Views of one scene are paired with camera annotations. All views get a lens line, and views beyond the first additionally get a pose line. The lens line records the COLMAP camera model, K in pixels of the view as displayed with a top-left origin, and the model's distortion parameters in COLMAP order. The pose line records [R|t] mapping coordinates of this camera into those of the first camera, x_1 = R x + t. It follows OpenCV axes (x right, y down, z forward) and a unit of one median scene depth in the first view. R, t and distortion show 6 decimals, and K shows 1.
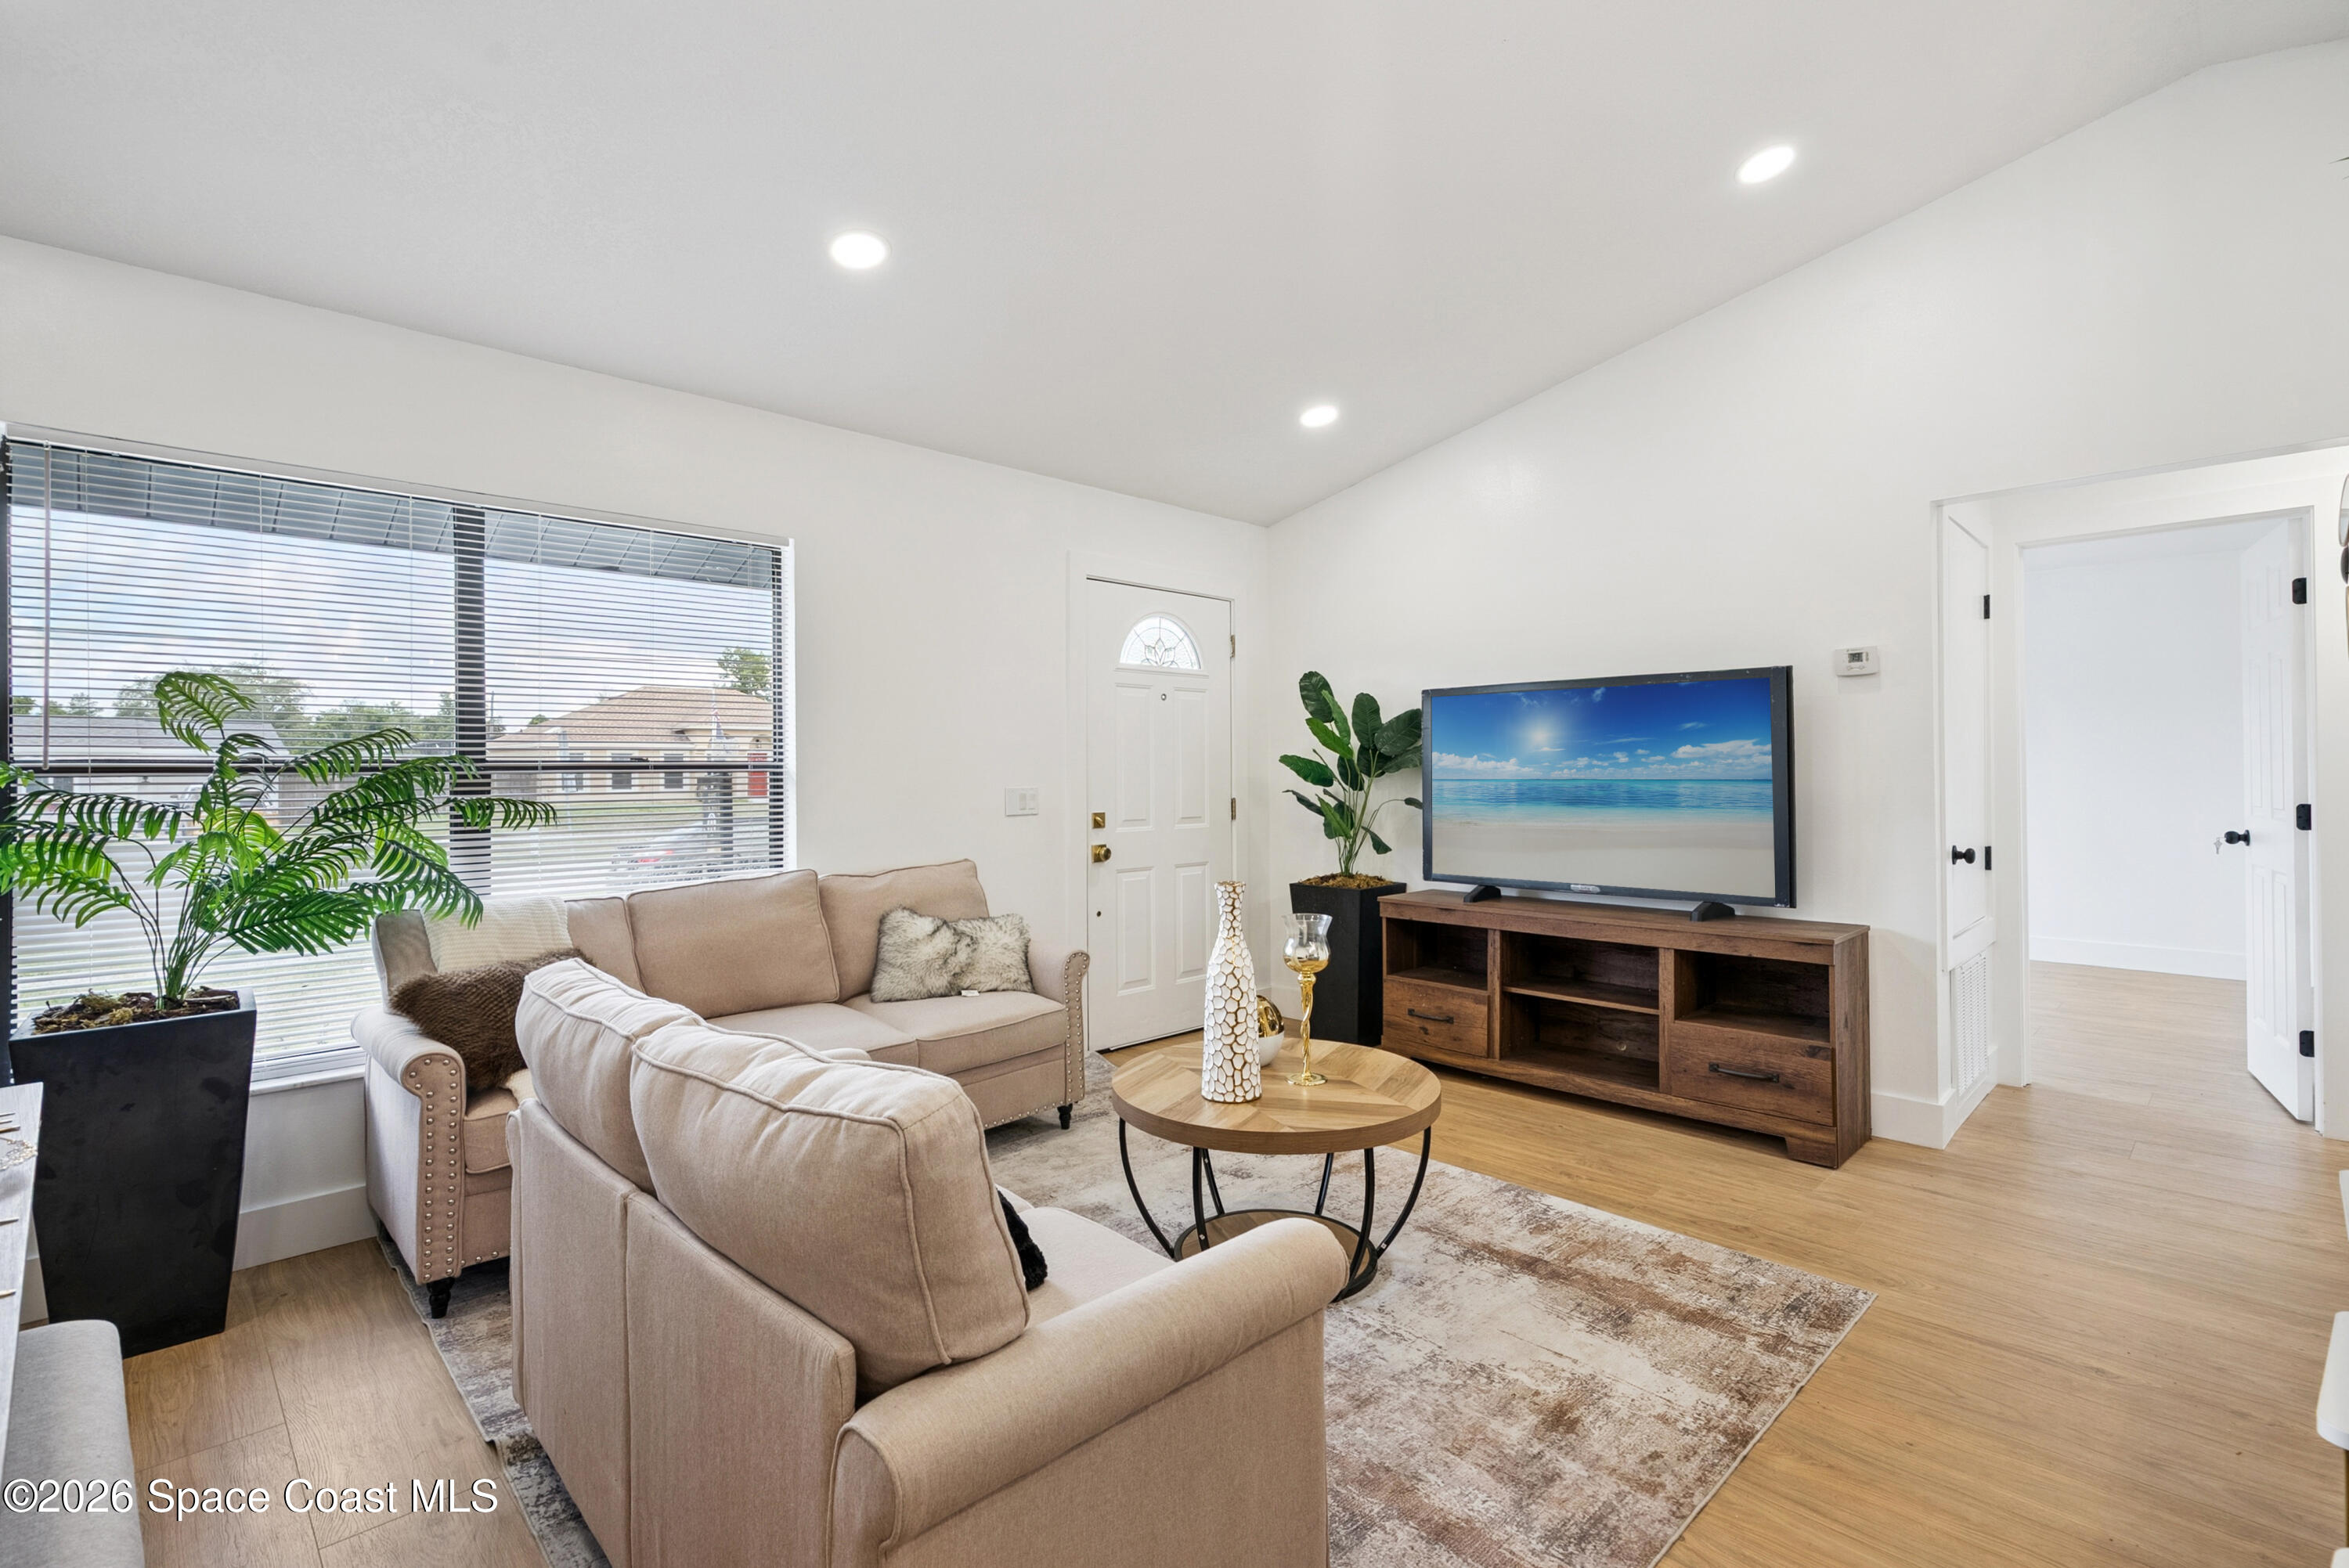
lens RADIAL K [[1087.2, 0, 1178.9], [0, 1087.2, 776.8], [0, 0, 1]] dist [-0.002065, -0.000697]
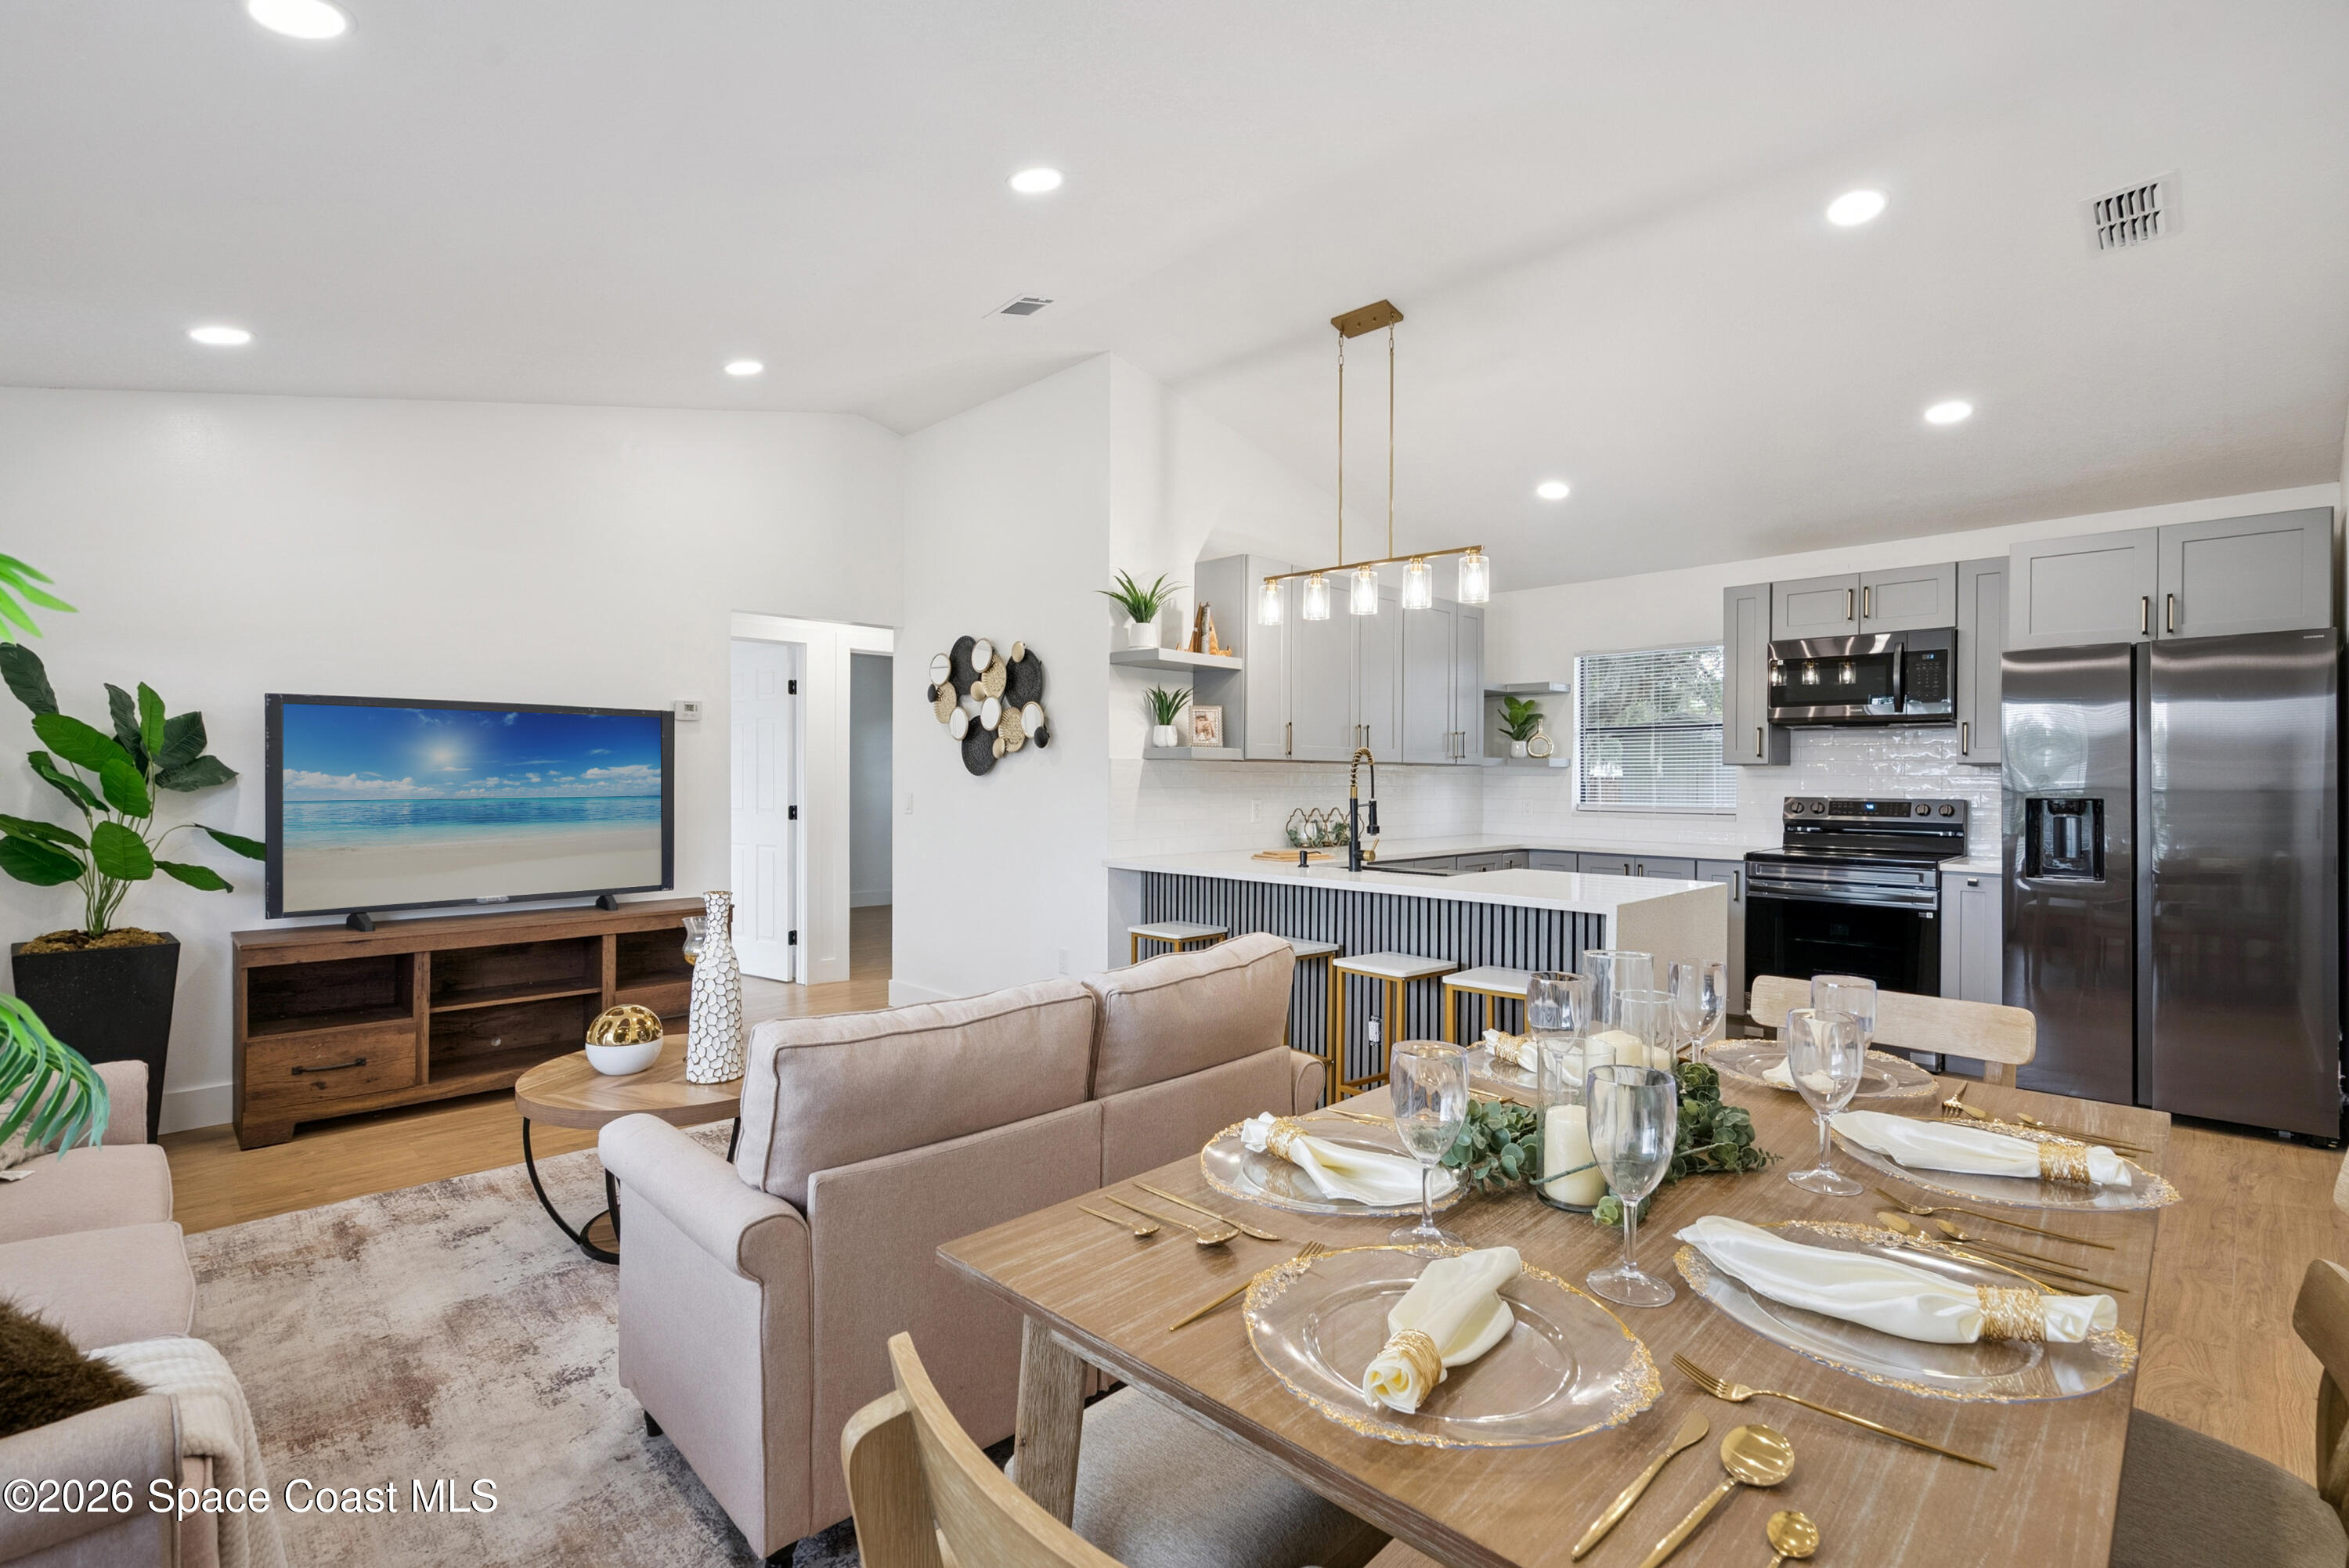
lens RADIAL K [[1087.2, 0, 1178.9], [0, 1087.2, 776.8], [0, 0, 1]] dist [-0.002065, -0.000697]
pose [[0.002820, 0.002583, 0.999993, -0.761325], [0.004137, 0.999988, -0.002595, -0.014092], [-0.999987, 0.004144, 0.002809, 0.348464]]
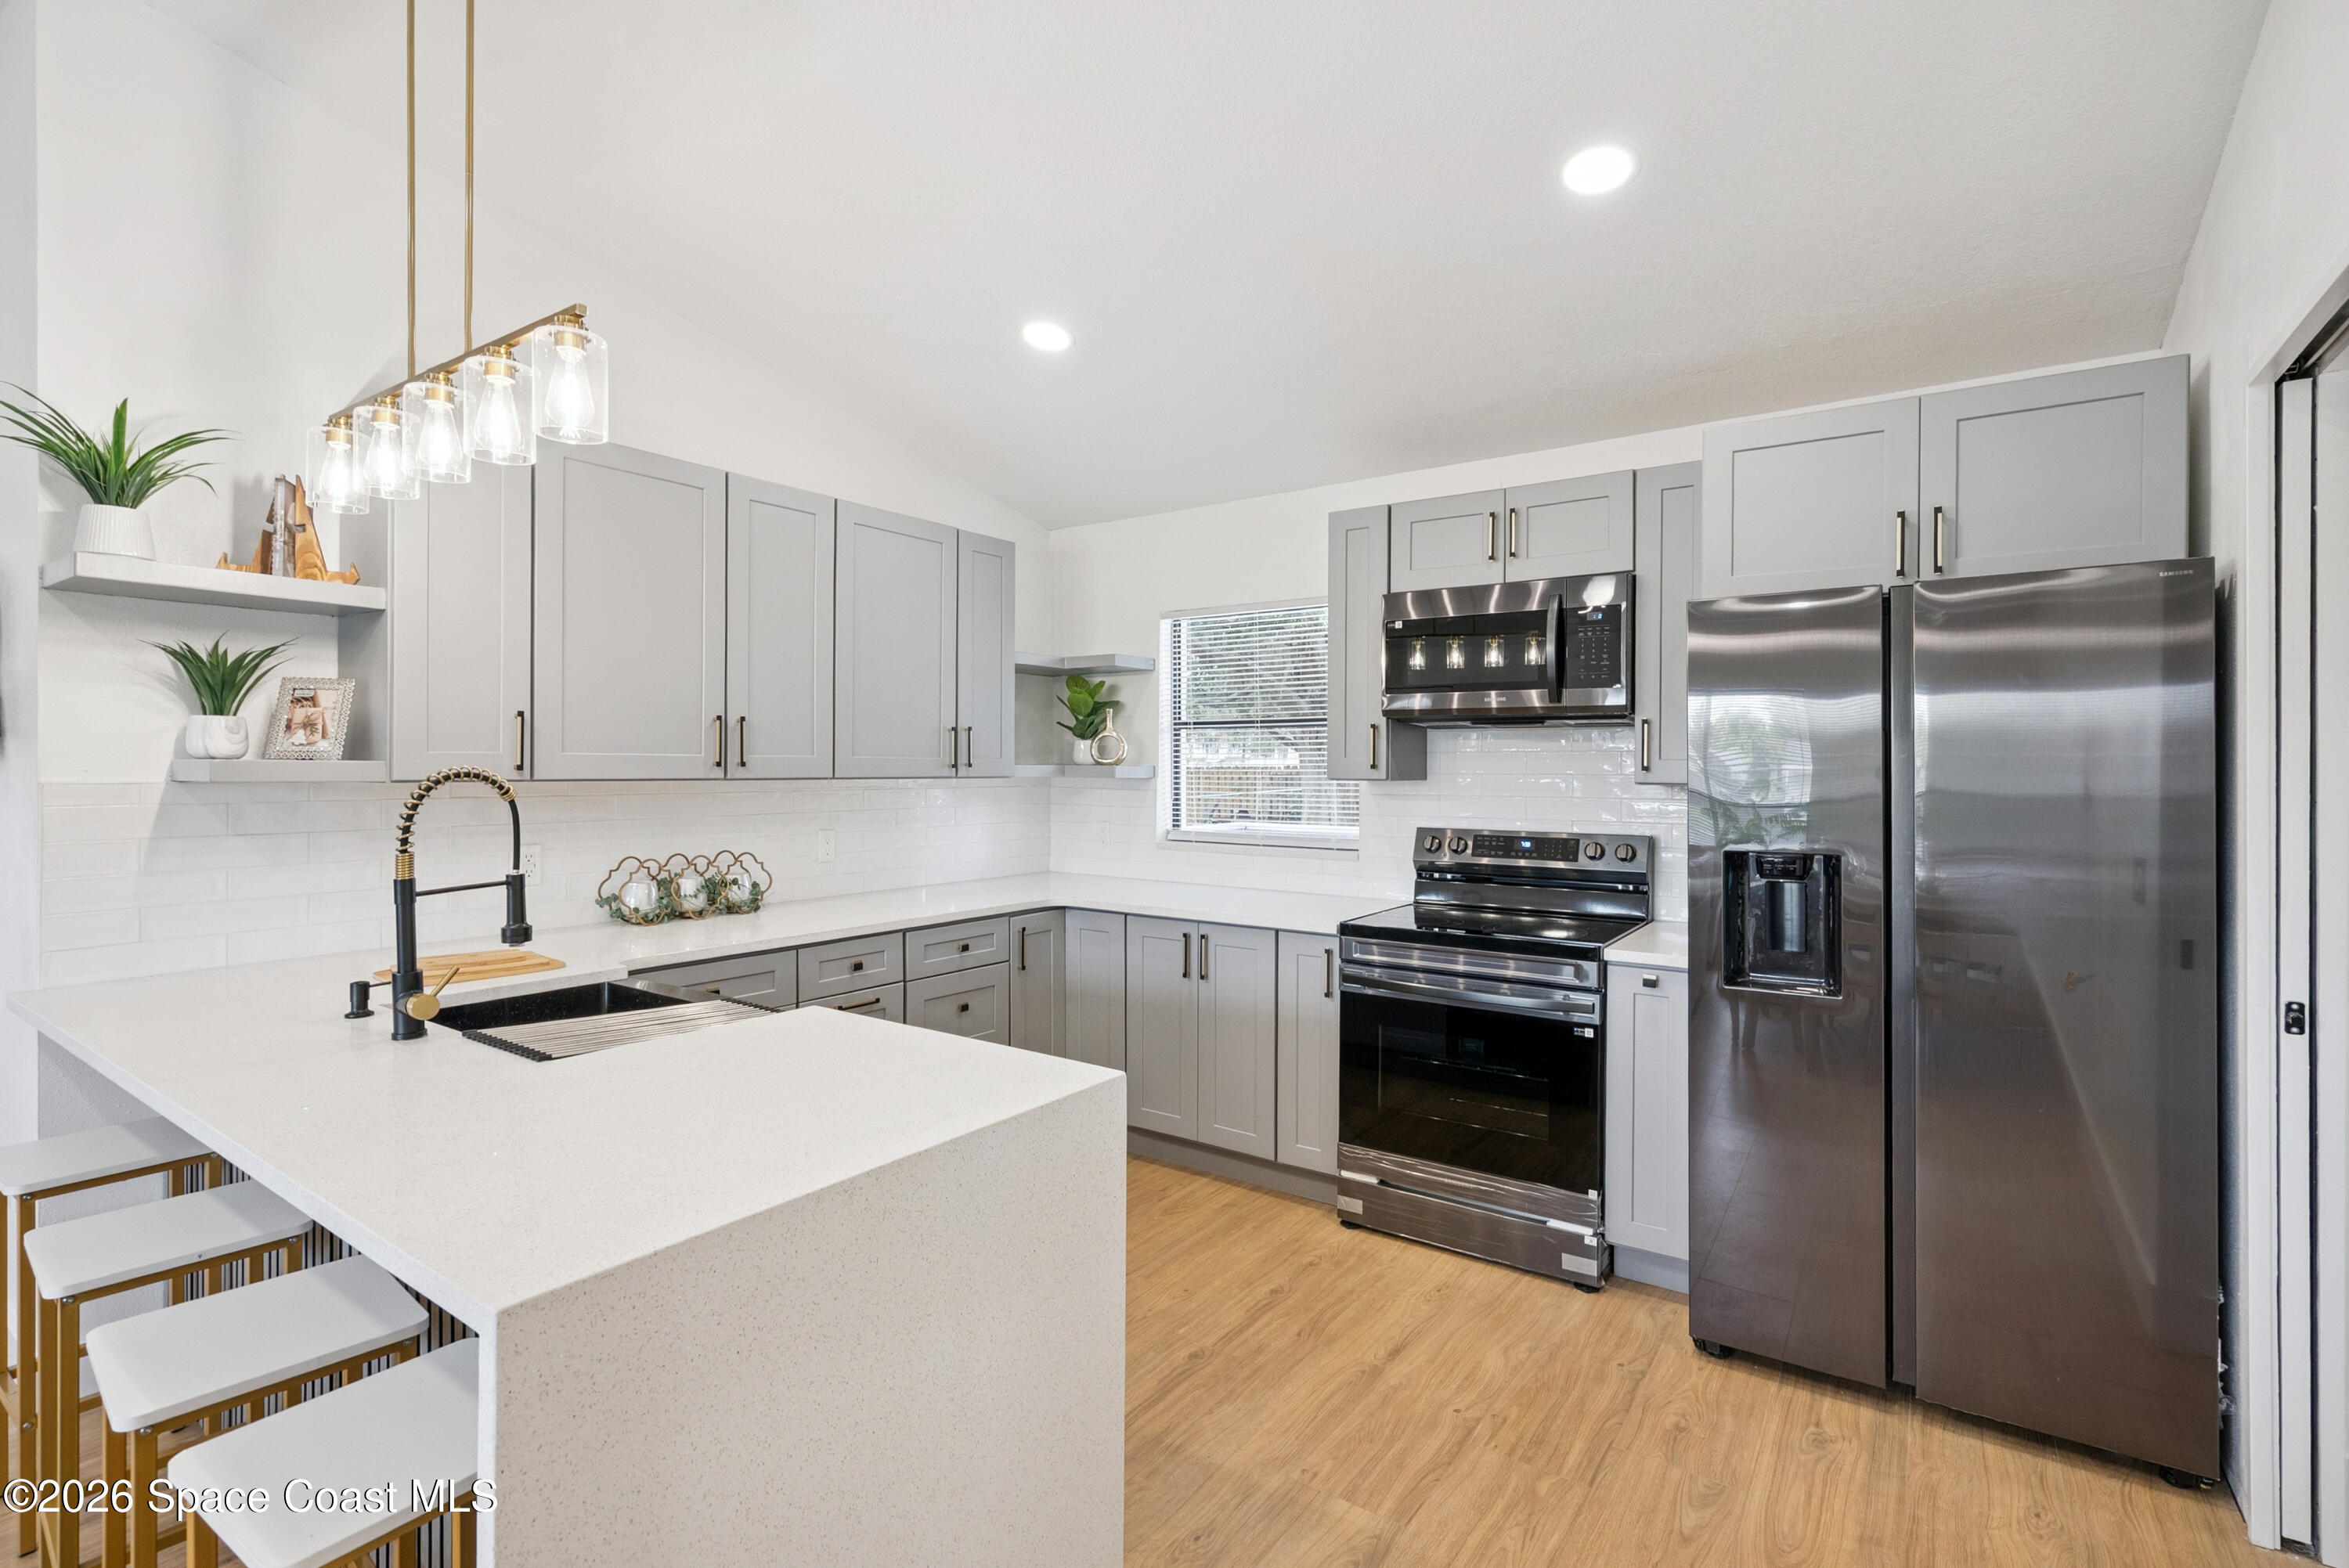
lens RADIAL K [[1108.4, 0, 1187.3], [0, 1108.4, 758.7], [0, 0, 1]] dist [-0.003751, -0.000255]
pose [[-0.181708, 0.006193, 0.983333, -0.226790], [0.005243, 0.999972, -0.005329, -0.046061], [-0.983339, 0.004187, -0.181735, -0.091975]]
